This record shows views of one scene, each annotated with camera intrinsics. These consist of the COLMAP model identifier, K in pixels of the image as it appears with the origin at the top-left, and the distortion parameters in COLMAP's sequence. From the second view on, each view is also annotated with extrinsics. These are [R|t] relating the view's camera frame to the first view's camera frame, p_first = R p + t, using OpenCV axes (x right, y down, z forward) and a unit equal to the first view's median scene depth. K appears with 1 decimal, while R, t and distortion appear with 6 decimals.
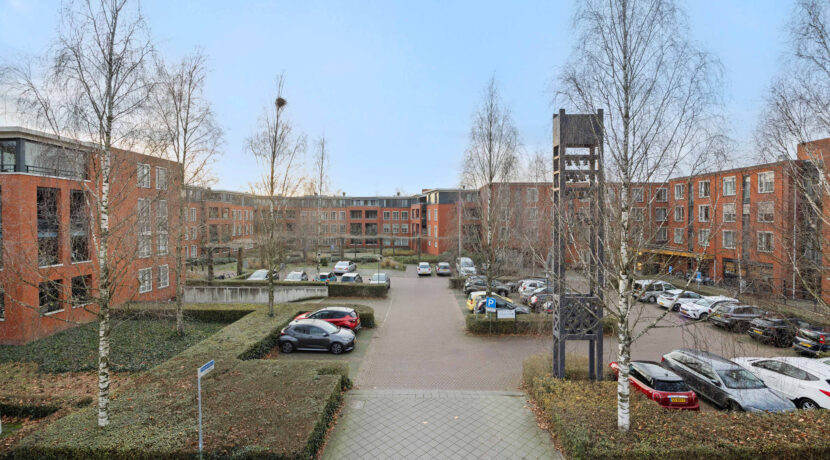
lens RADIAL K [[370.1, 0, 416.3], [0, 370.1, 234.8], [0, 0, 1]] dist [-0.024736, 0.003290]
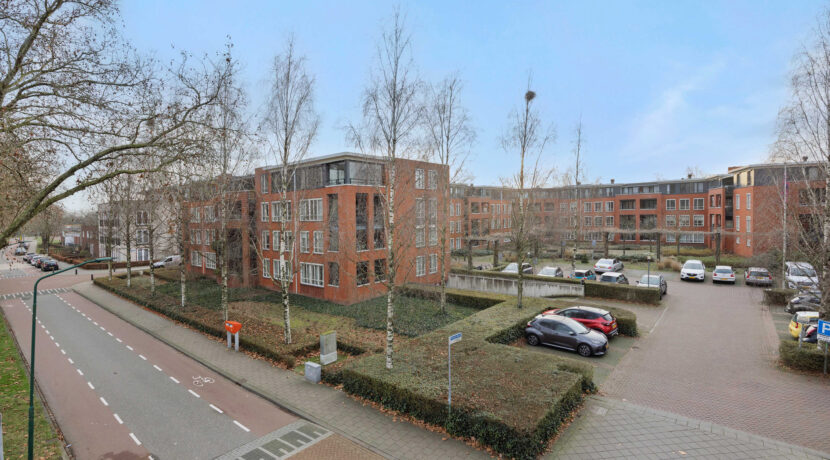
lens RADIAL K [[396.9, 0, 406.3], [0, 396.9, 233.7], [0, 0, 1]] dist [-0.011341, 0.000300]
pose [[0.775403, 0.011135, -0.631369, 0.060916], [-0.002907, 0.999897, 0.014064, 0.000819], [0.631461, -0.009070, 0.775355, -0.055761]]
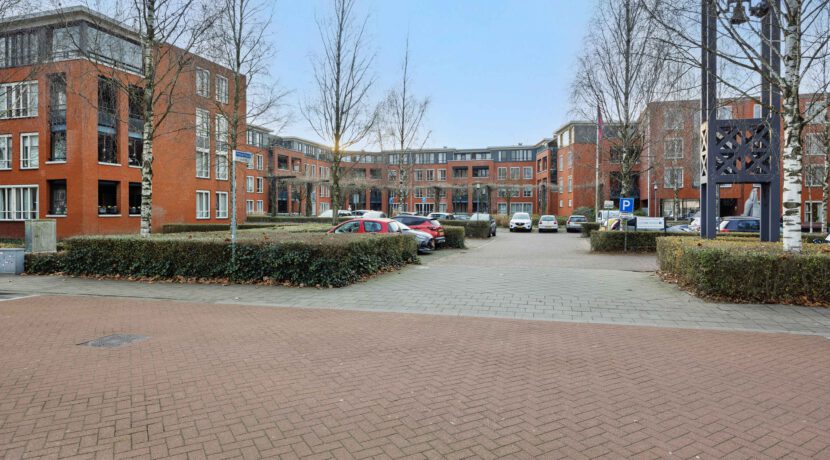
lens RADIAL K [[515.0, 0, 413.1], [0, 515.0, 230.1], [0, 0, 1]] dist [-0.003894, 0.000577]
pose [[0.964004, 0.008336, -0.265757, 0.080313], [-0.010516, 0.999922, -0.006780, 0.268500], [0.265679, 0.009330, 0.964016, -0.048949]]
